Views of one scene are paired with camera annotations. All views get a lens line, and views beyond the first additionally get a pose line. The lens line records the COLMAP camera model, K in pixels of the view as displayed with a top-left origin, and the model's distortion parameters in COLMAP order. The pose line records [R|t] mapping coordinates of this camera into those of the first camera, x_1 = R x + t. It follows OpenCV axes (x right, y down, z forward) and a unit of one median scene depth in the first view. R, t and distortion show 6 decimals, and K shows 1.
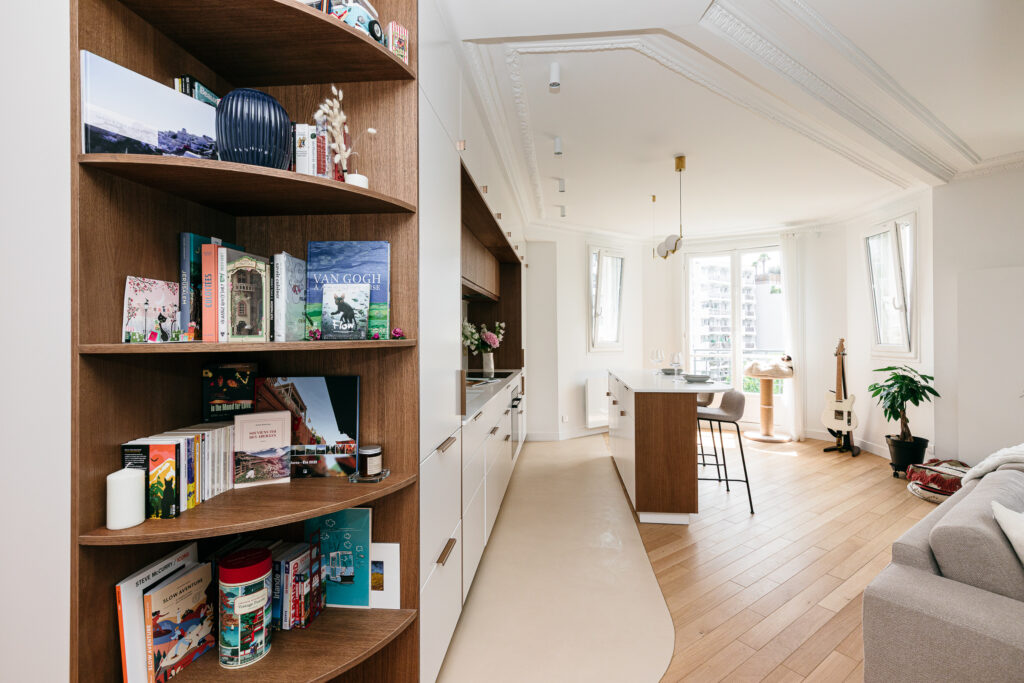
lens RADIAL K [[468.5, 0, 515.9], [0, 468.5, 333.1], [0, 0, 1]] dist [0.002228, 0.000344]
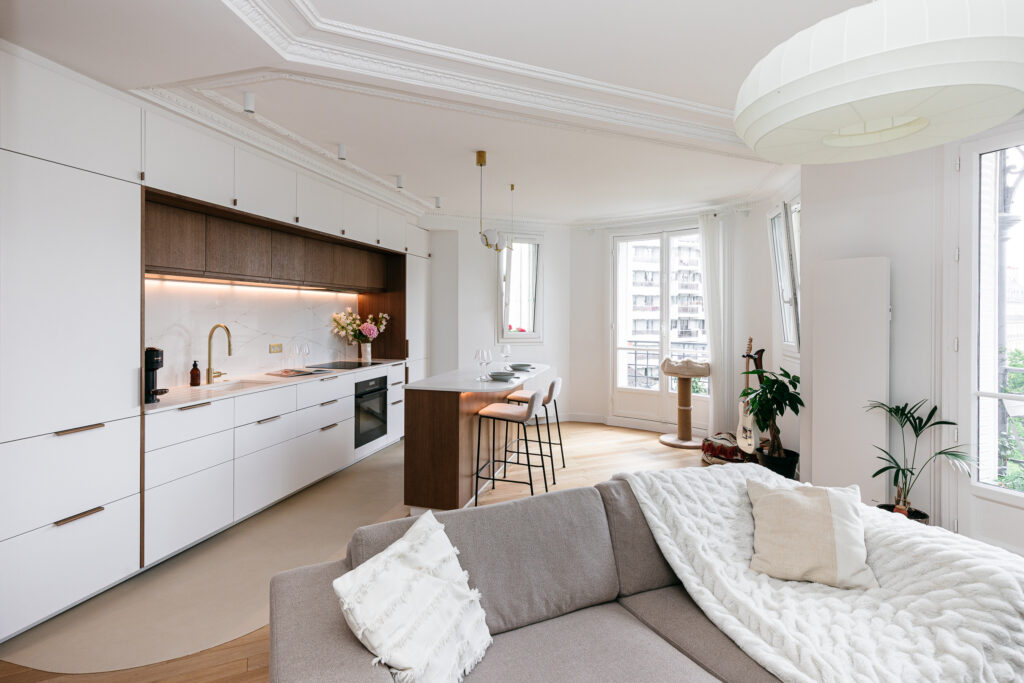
lens RADIAL K [[502.6, 0, 482.1], [0, 502.6, 314.0], [0, 0, 1]] dist [-0.000822, -0.000116]
pose [[0.976307, 0.005847, -0.216309, 0.426779], [-0.005184, 0.999980, 0.003631, -0.027316], [0.216326, -0.002423, 0.976318, -0.024812]]
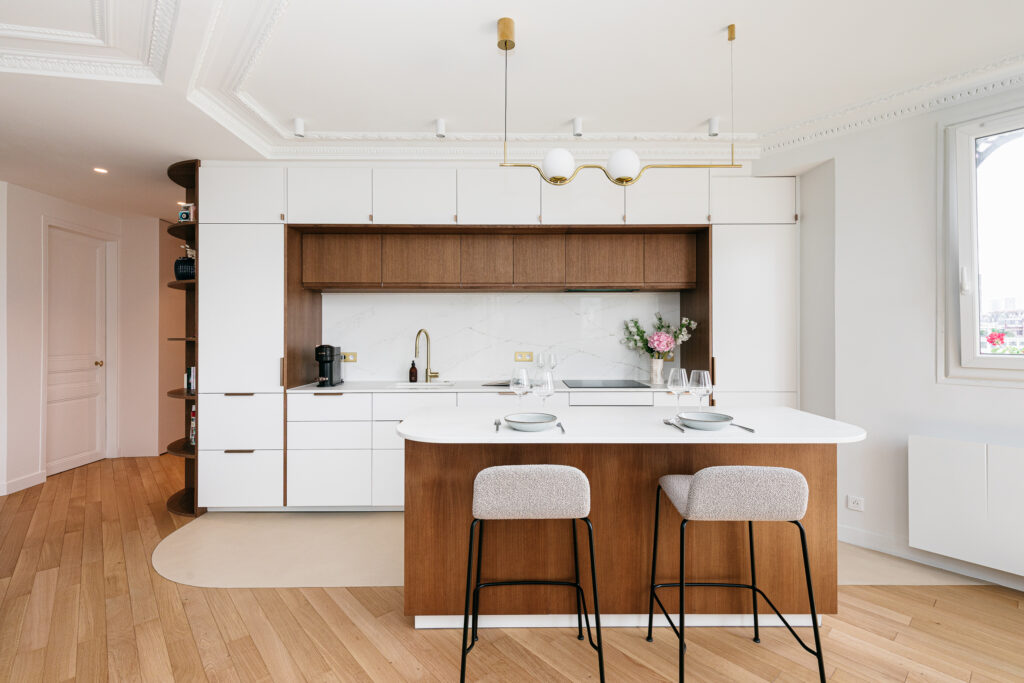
lens RADIAL K [[468.5, 0, 515.9], [0, 468.5, 333.1], [0, 0, 1]] dist [0.002228, 0.000344]
pose [[0.106437, 0.001648, -0.994318, 0.669992], [0.005524, 0.999982, 0.002249, -0.002185], [0.994304, -0.005732, 0.106426, 0.691190]]
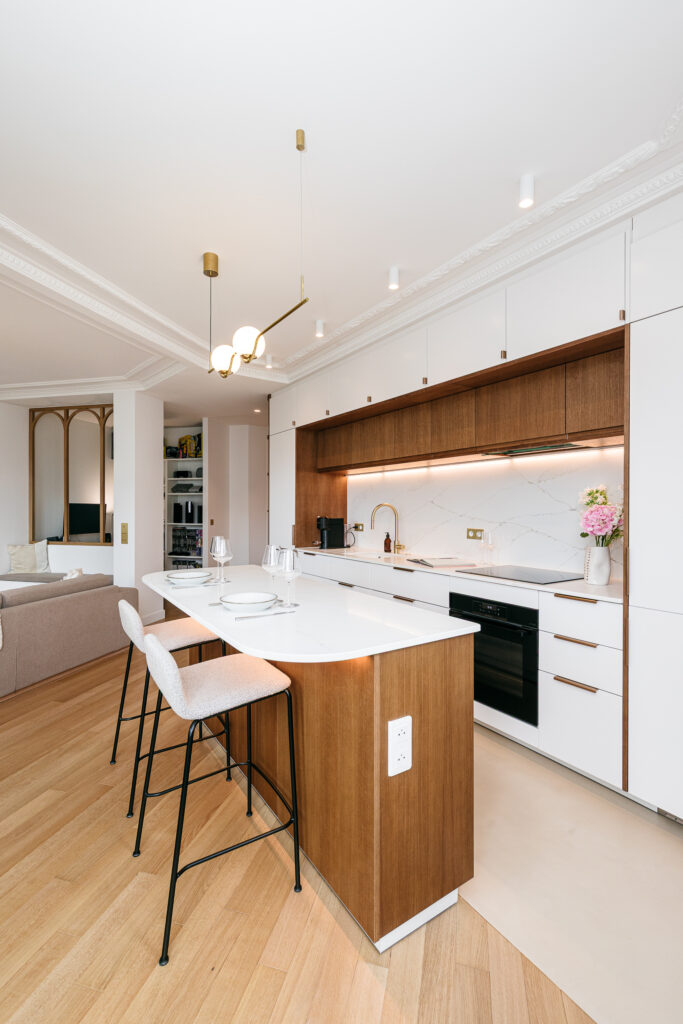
lens RADIAL K [[457.5, 0, 341.5], [0, 457.5, 512.0], [0, 0, 1]] dist [0.001577, 0.000086]
pose [[-0.776156, 0.004657, -0.630523, 0.461856], [0.001294, 0.999982, 0.005792, 0.002732], [0.630539, 0.003679, -0.776149, 1.207920]]
